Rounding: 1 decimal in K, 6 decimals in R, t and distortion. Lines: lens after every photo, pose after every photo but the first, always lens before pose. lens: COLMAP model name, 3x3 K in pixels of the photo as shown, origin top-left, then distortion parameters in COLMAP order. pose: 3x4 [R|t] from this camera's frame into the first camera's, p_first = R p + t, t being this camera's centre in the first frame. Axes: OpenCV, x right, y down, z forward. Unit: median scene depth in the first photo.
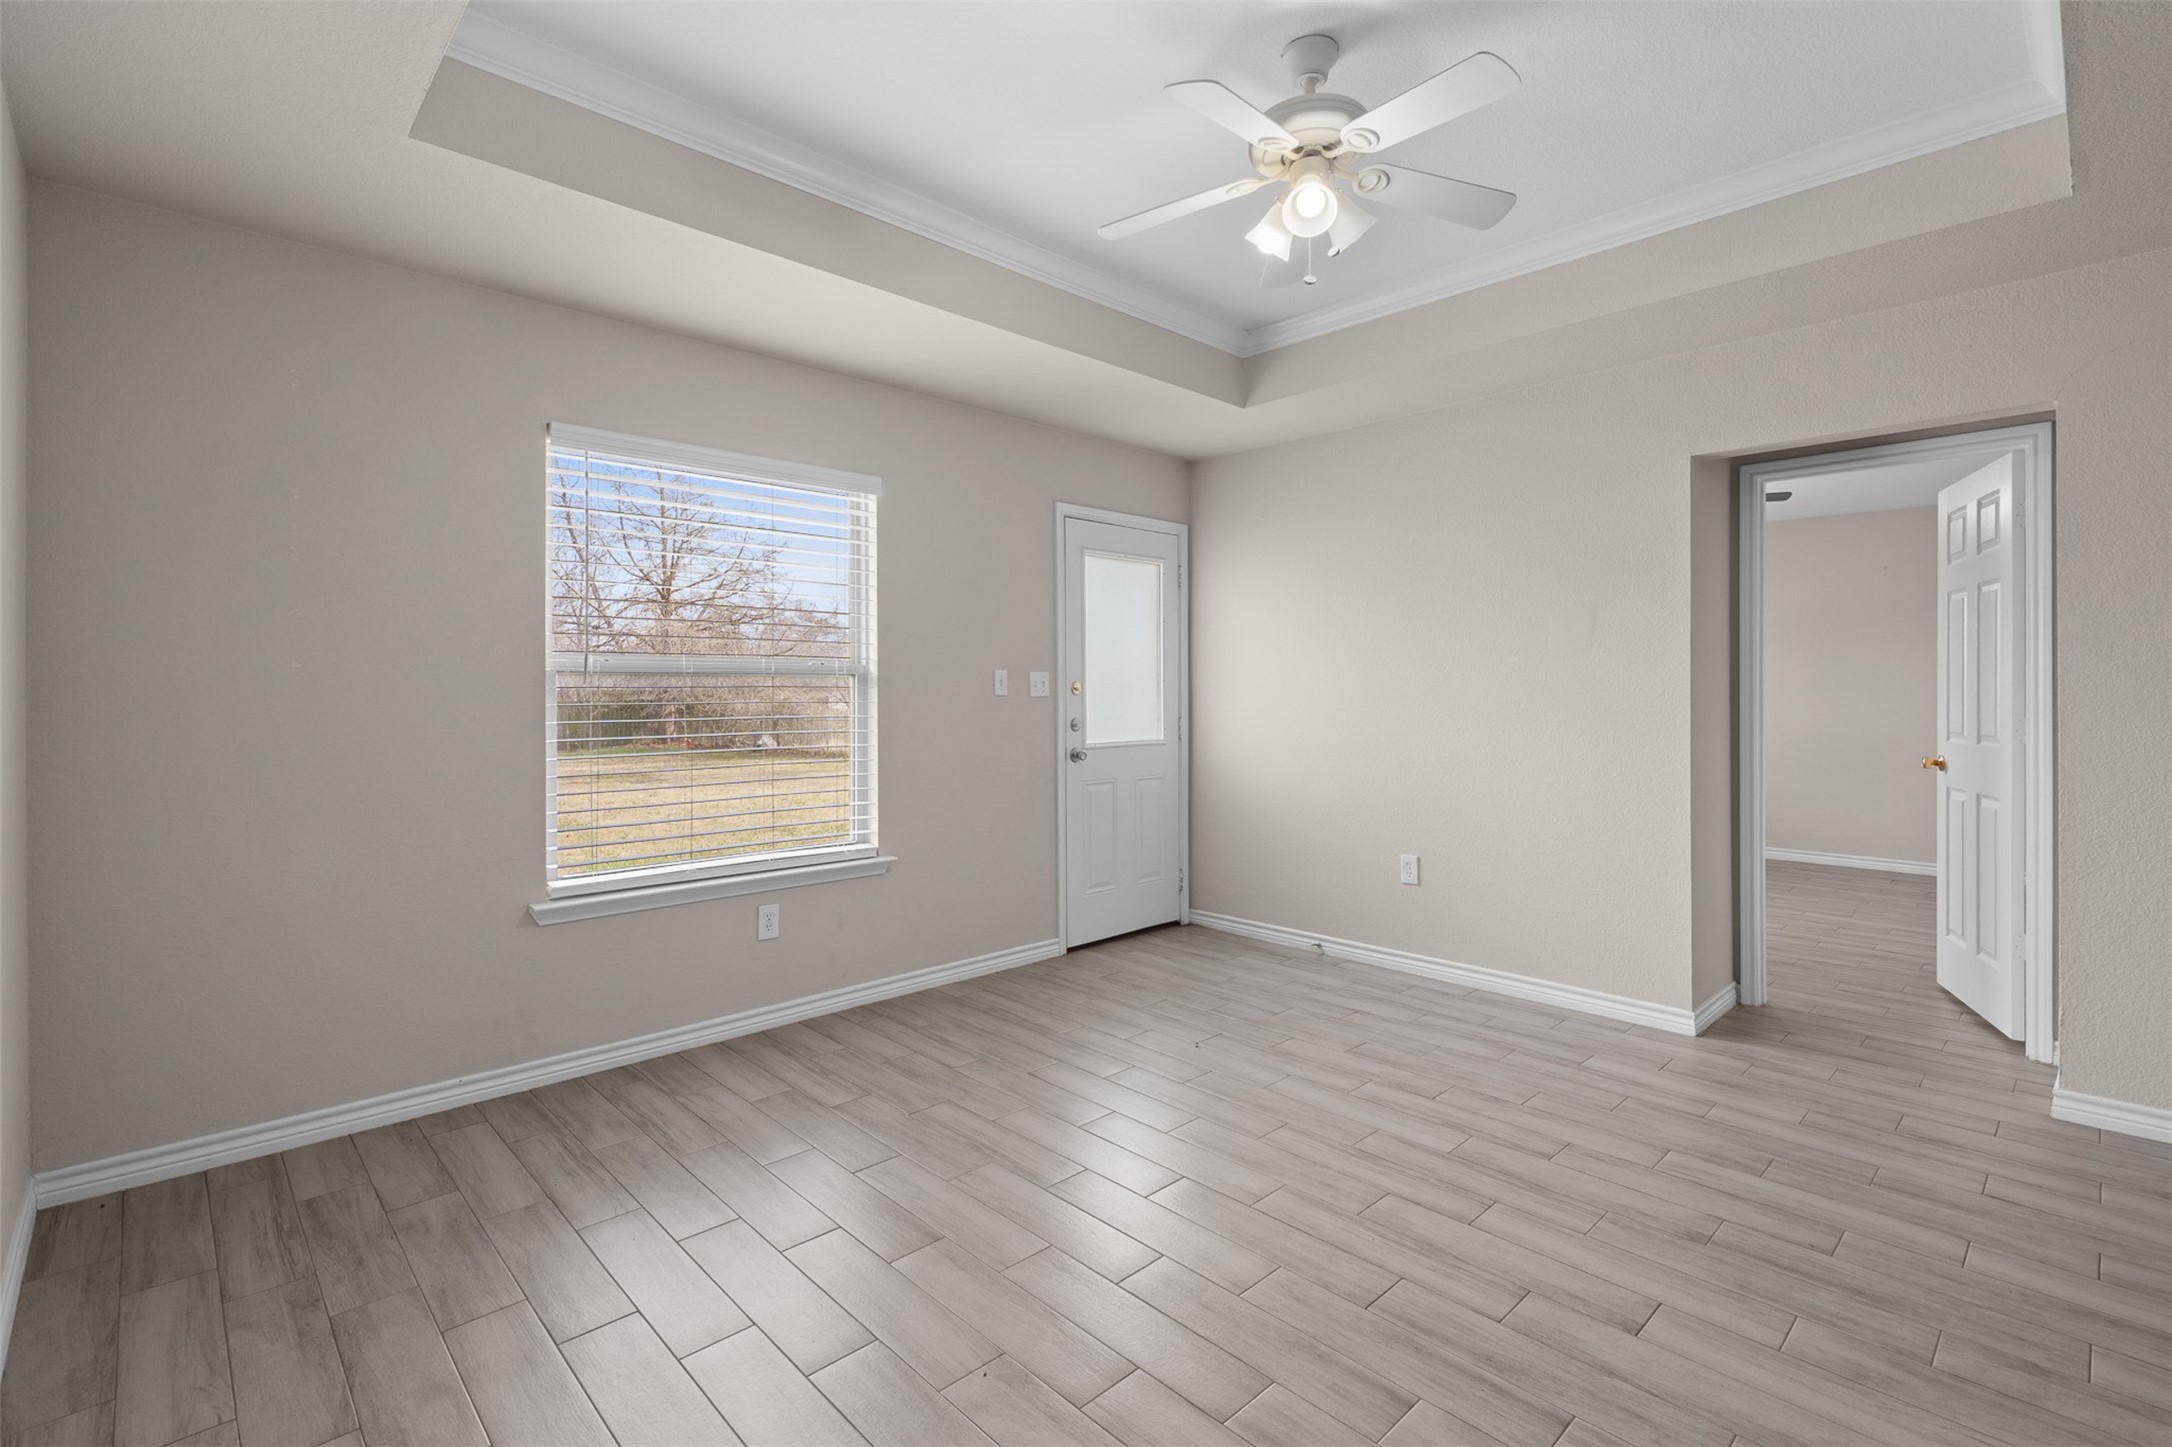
lens RADIAL K [[993.9, 0, 1083.9], [0, 993.9, 692.5], [0, 0, 1]] dist [-0.005232, -0.000056]
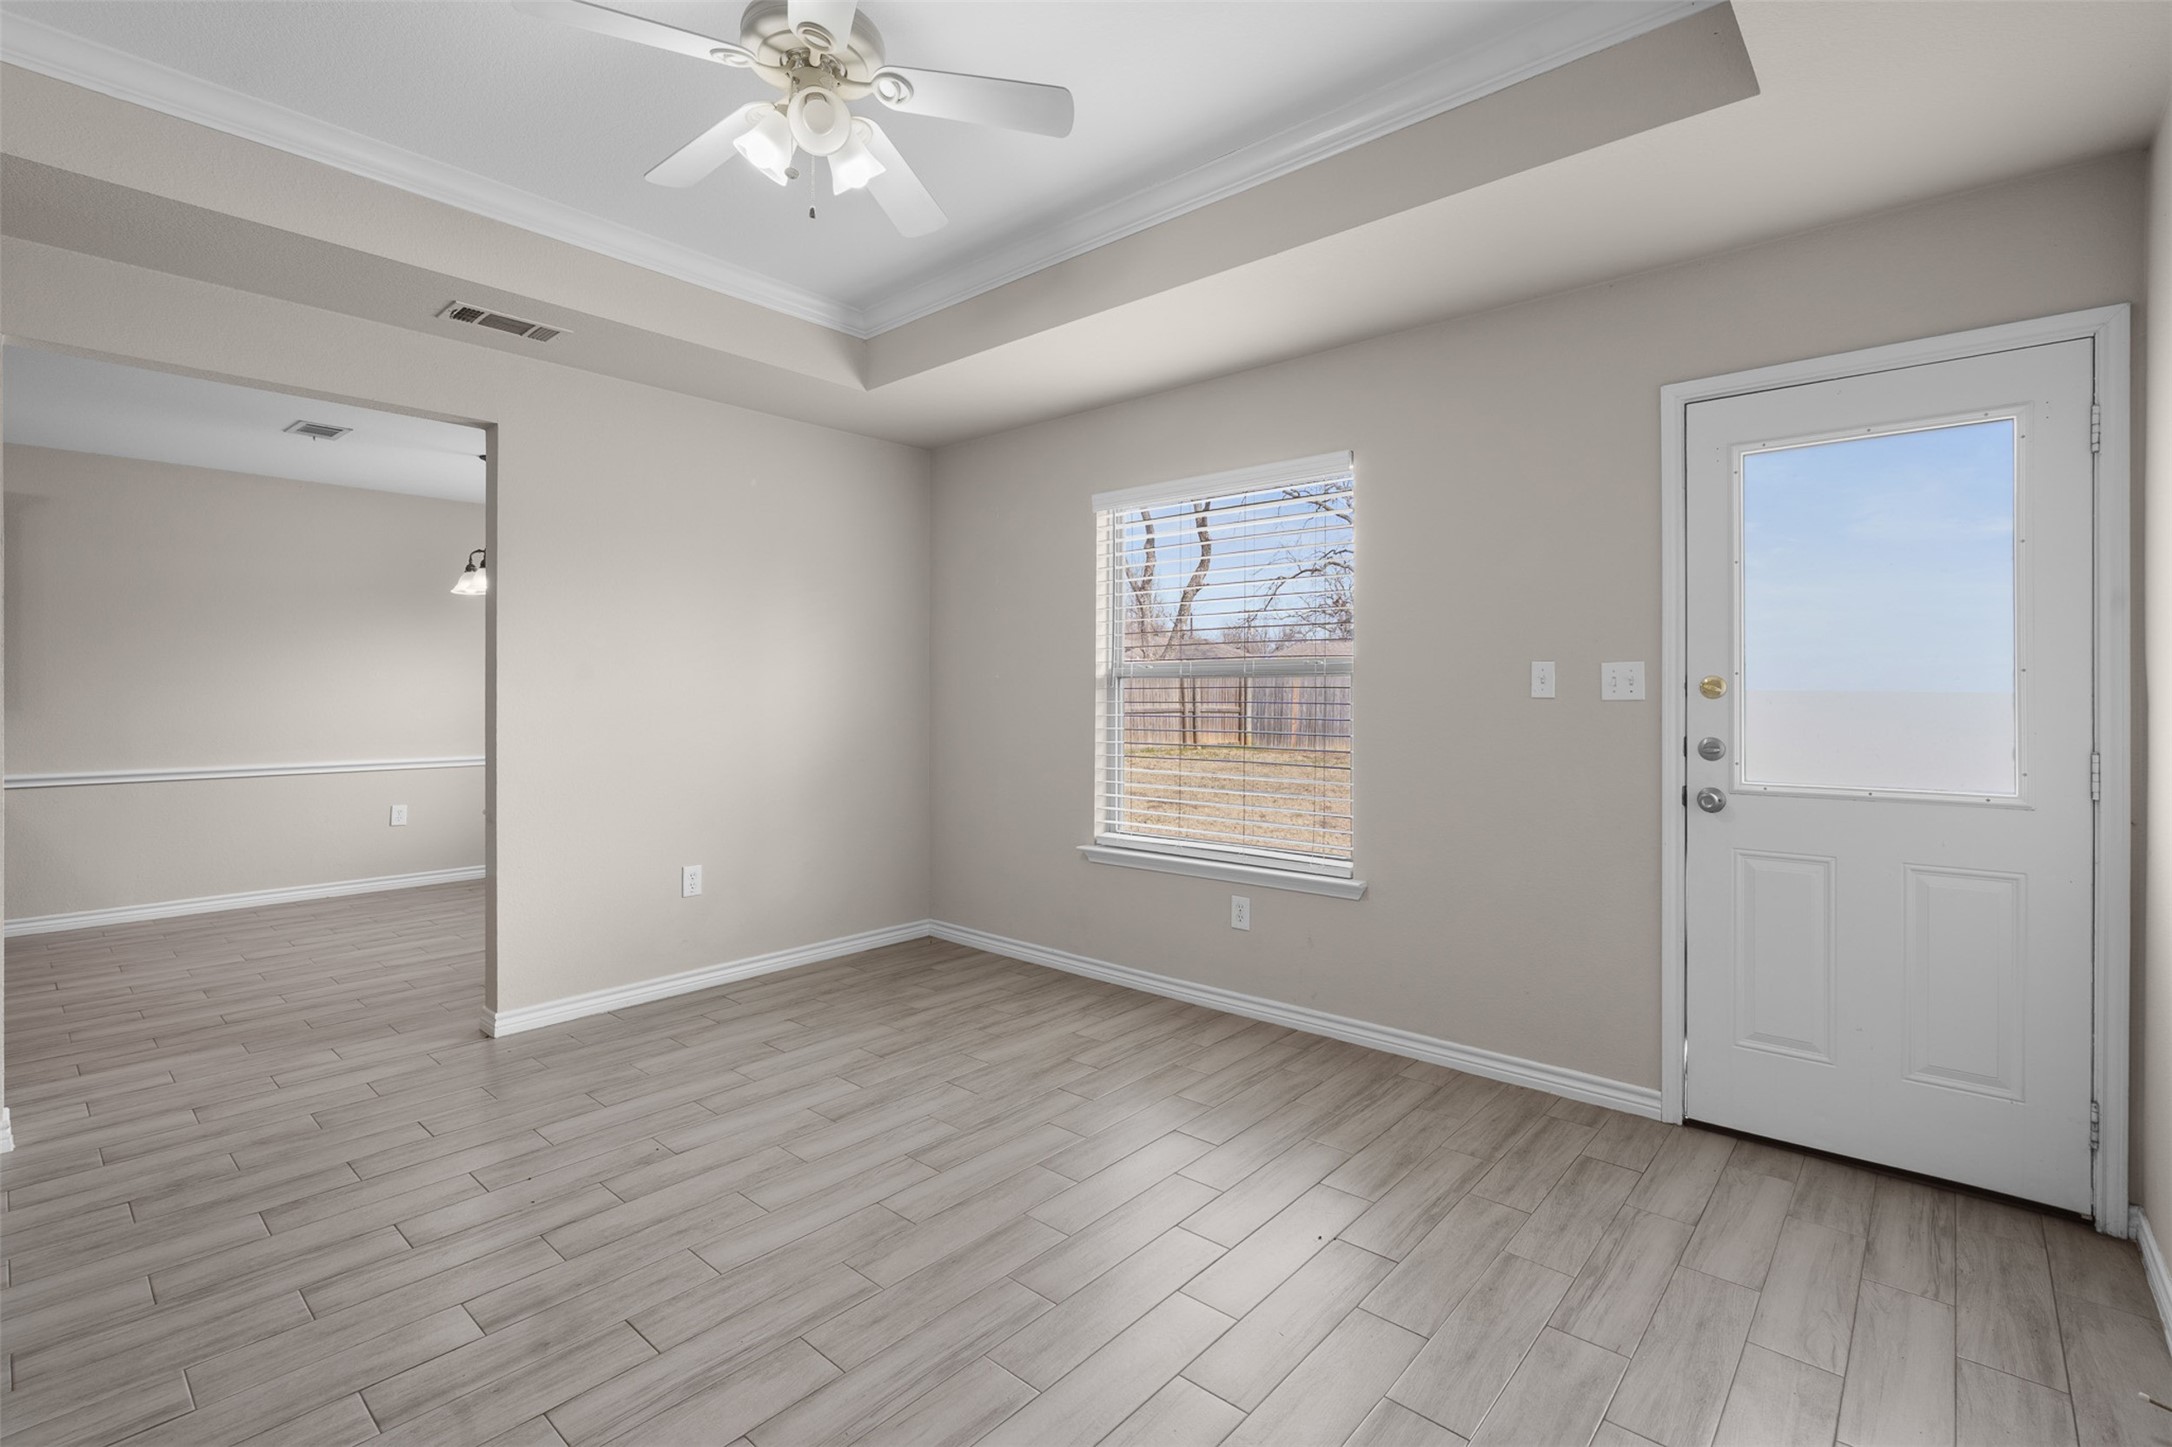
lens RADIAL K [[987.4, 0, 1075.9], [0, 987.4, 692.5], [0, 0, 1]] dist [-0.004453, 0.000386]
pose [[0.077443, 0.001423, -0.996996, 0.647175], [-0.001290, 0.999998, 0.001327, -0.001689], [0.996996, 0.001183, 0.077445, 0.686124]]
